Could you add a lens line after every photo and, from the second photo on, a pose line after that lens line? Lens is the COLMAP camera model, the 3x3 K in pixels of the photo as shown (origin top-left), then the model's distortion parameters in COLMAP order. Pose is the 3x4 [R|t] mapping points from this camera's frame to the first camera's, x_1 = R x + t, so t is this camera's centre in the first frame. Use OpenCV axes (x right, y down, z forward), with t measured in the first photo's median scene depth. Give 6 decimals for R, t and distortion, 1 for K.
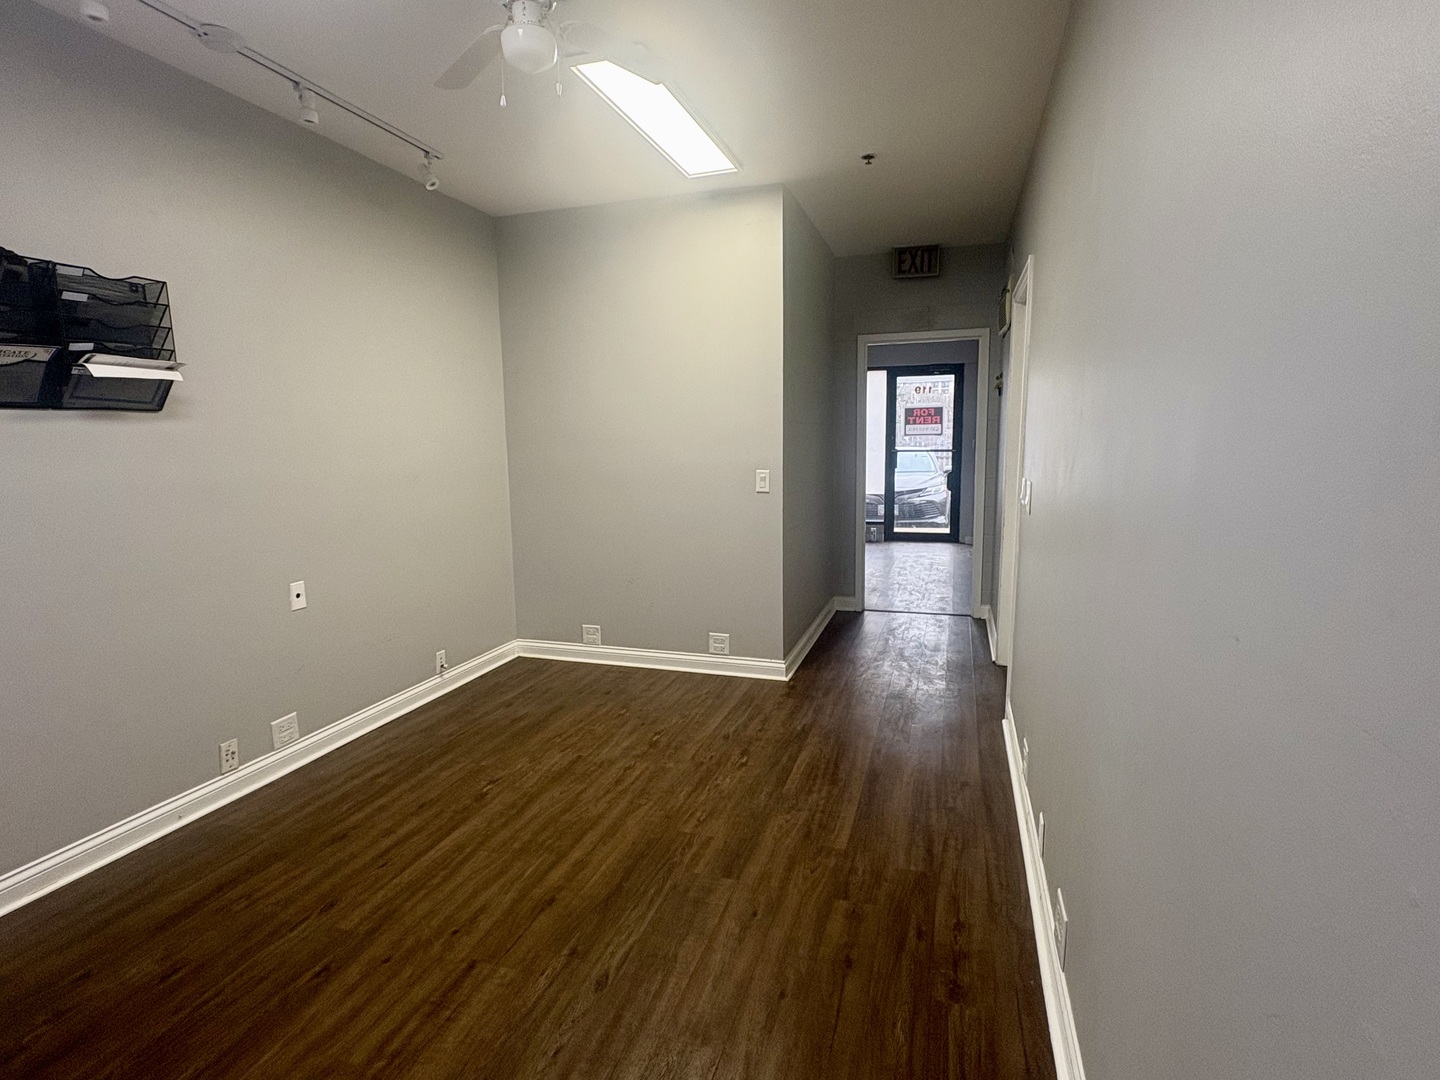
lens RADIAL K [[738.8, 0, 721.6], [0, 738.8, 539.9], [0, 0, 1]] dist [-0.002450, 0.000518]
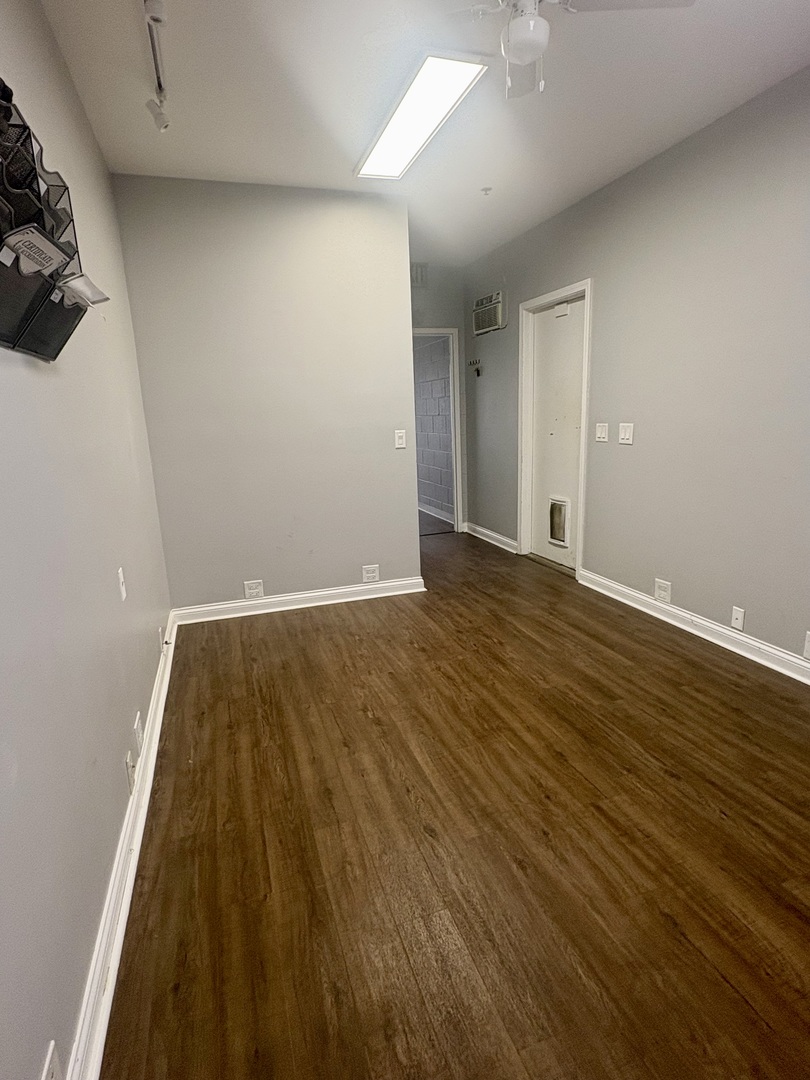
lens RADIAL K [[572.1, 0, 409.6], [0, 572.1, 541.6], [0, 0, 1]] dist [-0.002390, -0.000331]
pose [[0.807468, -0.150507, 0.570389, -0.736833], [0.110603, 0.988384, 0.104227, -0.009250], [-0.579450, -0.021073, 0.814735, 0.264846]]
